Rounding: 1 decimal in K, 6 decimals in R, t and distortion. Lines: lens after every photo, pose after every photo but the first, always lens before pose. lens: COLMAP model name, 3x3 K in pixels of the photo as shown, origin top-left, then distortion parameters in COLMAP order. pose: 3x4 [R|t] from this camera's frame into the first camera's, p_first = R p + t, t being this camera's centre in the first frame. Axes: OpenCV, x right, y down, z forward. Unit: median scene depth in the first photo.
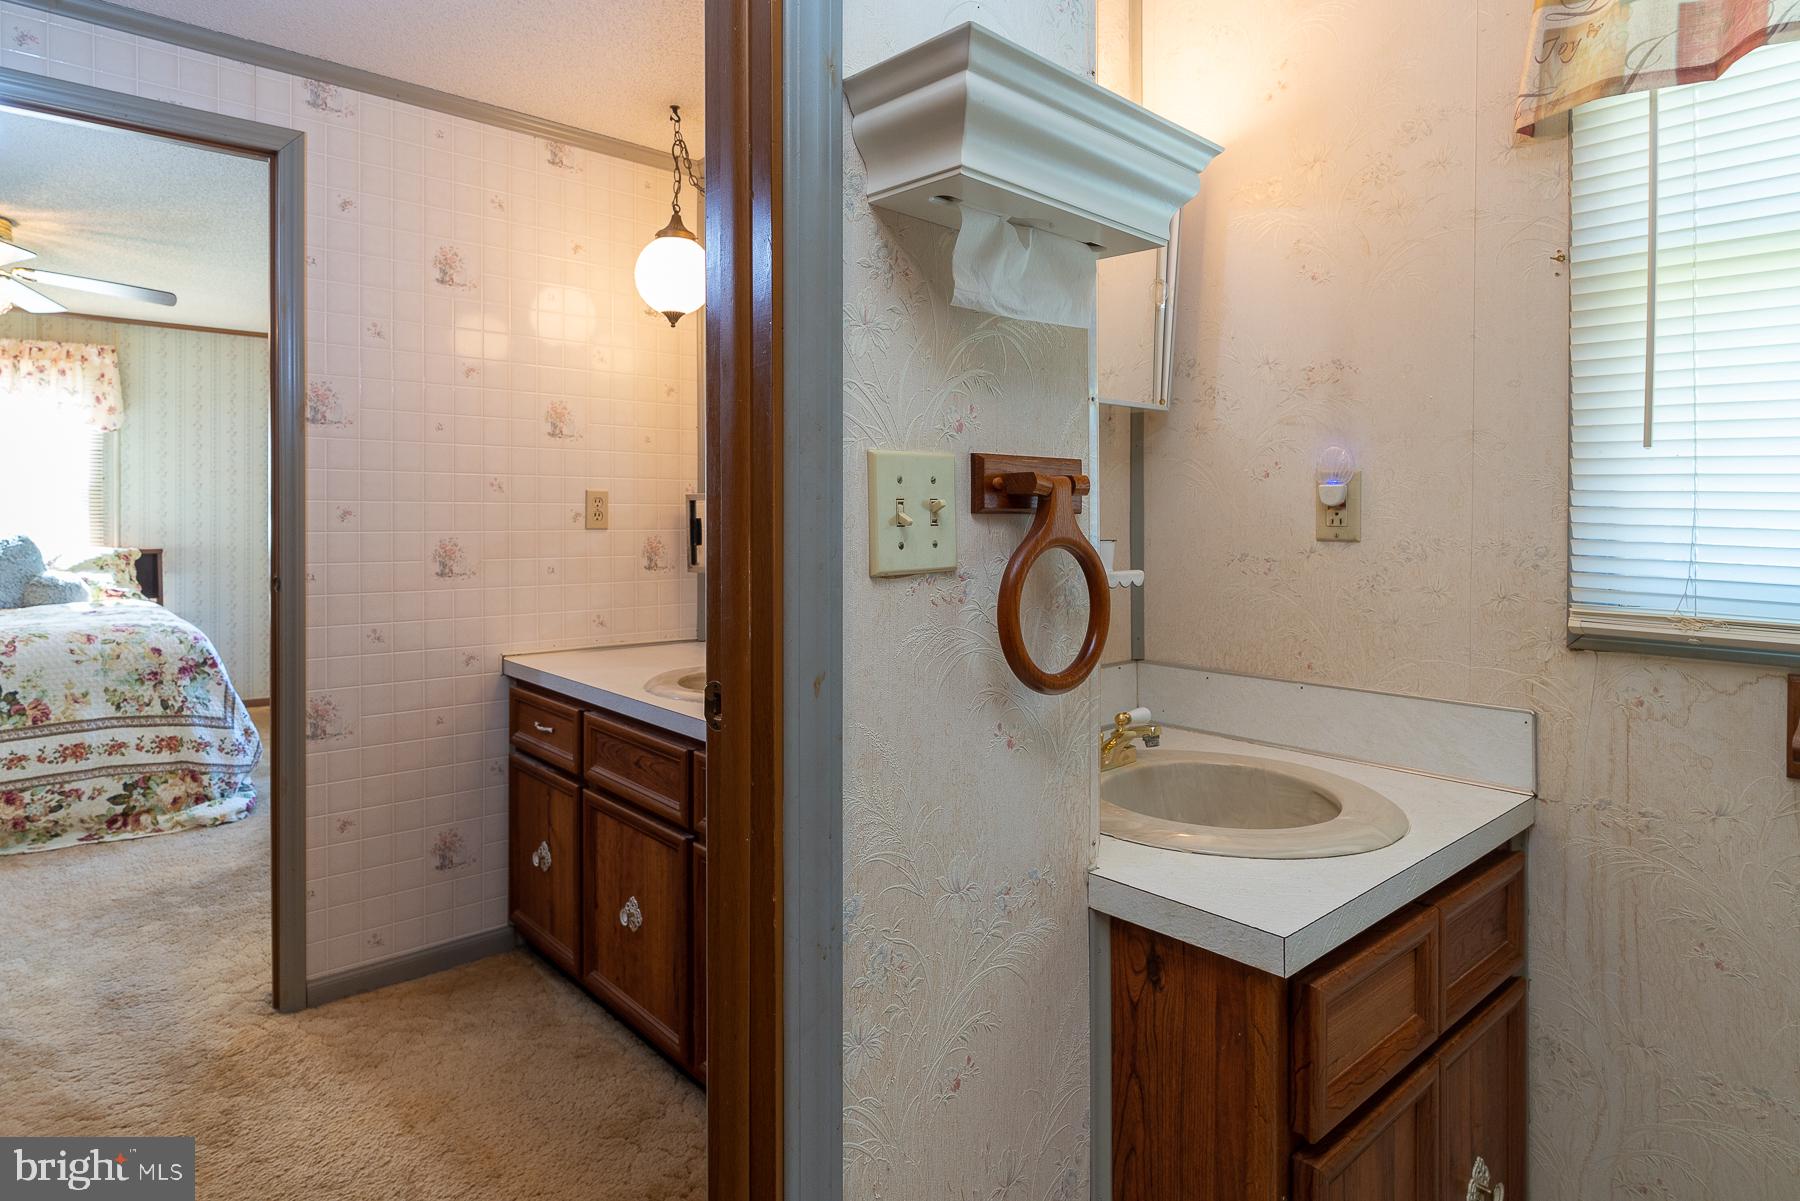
lens RADIAL K [[932.9, 0, 902.2], [0, 932.9, 538.7], [0, 0, 1]] dist [-0.003468, 0.000002]
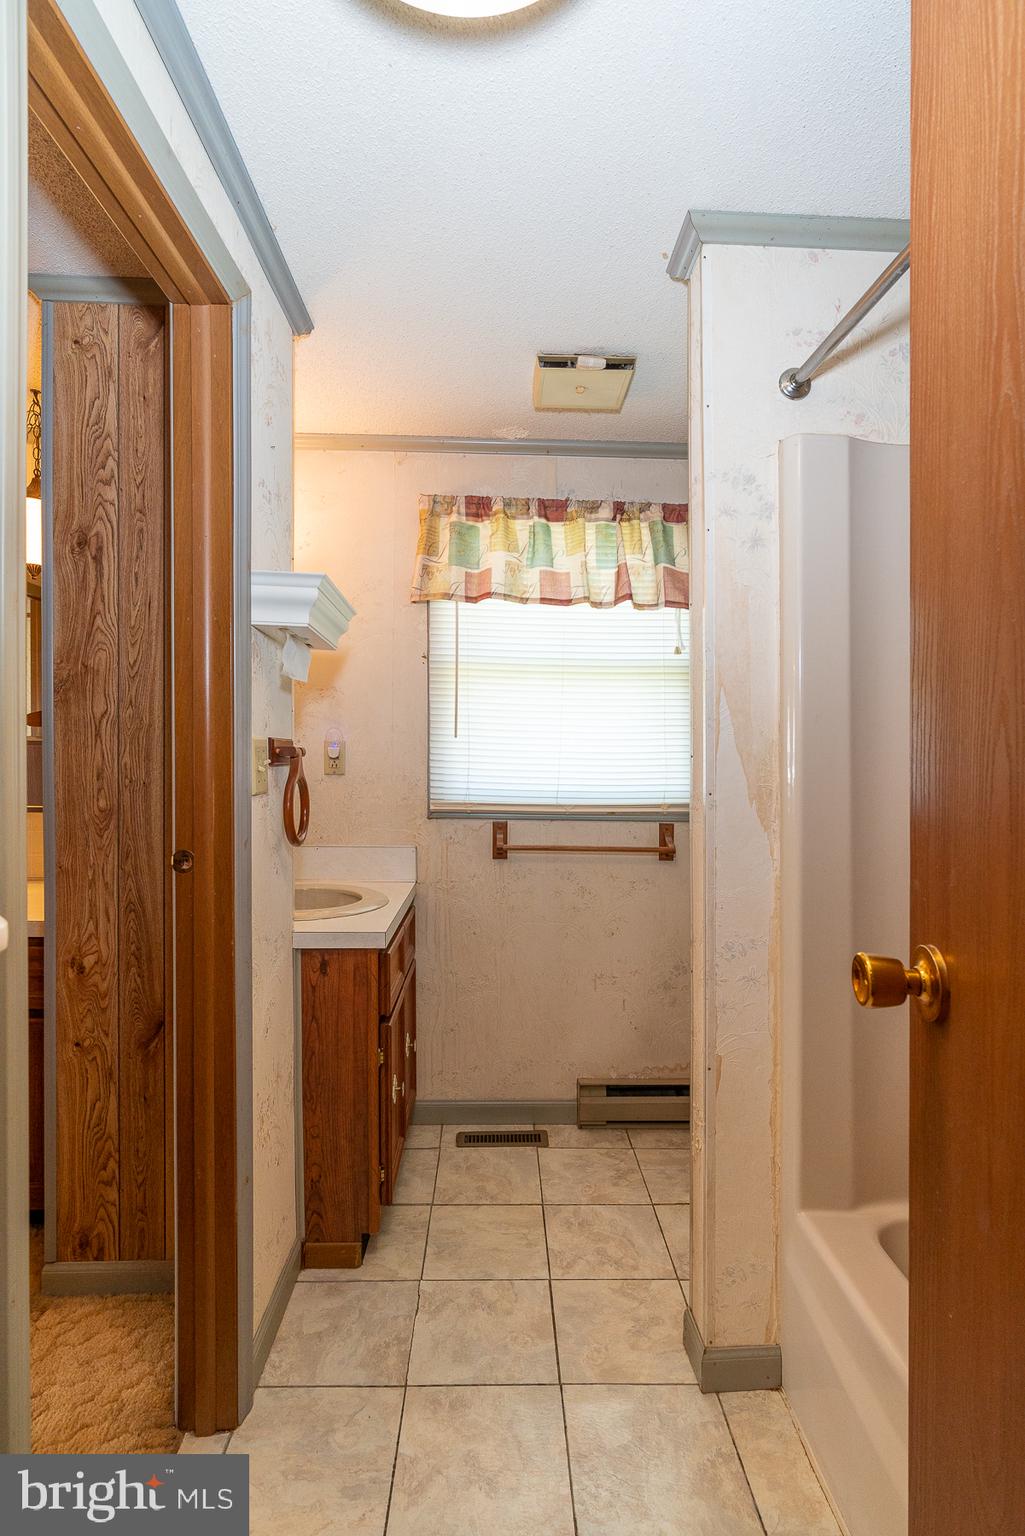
lens RADIAL K [[793.0, 0, 512.5], [0, 793.0, 768.0], [0, 0, 1]] dist [-0.001546, -0.000199]
pose [[0.606320, -0.004653, 0.795207, -0.855411], [0.008048, 0.999968, -0.000285, -0.011740], [-0.795180, 0.006572, 0.606338, -0.460199]]
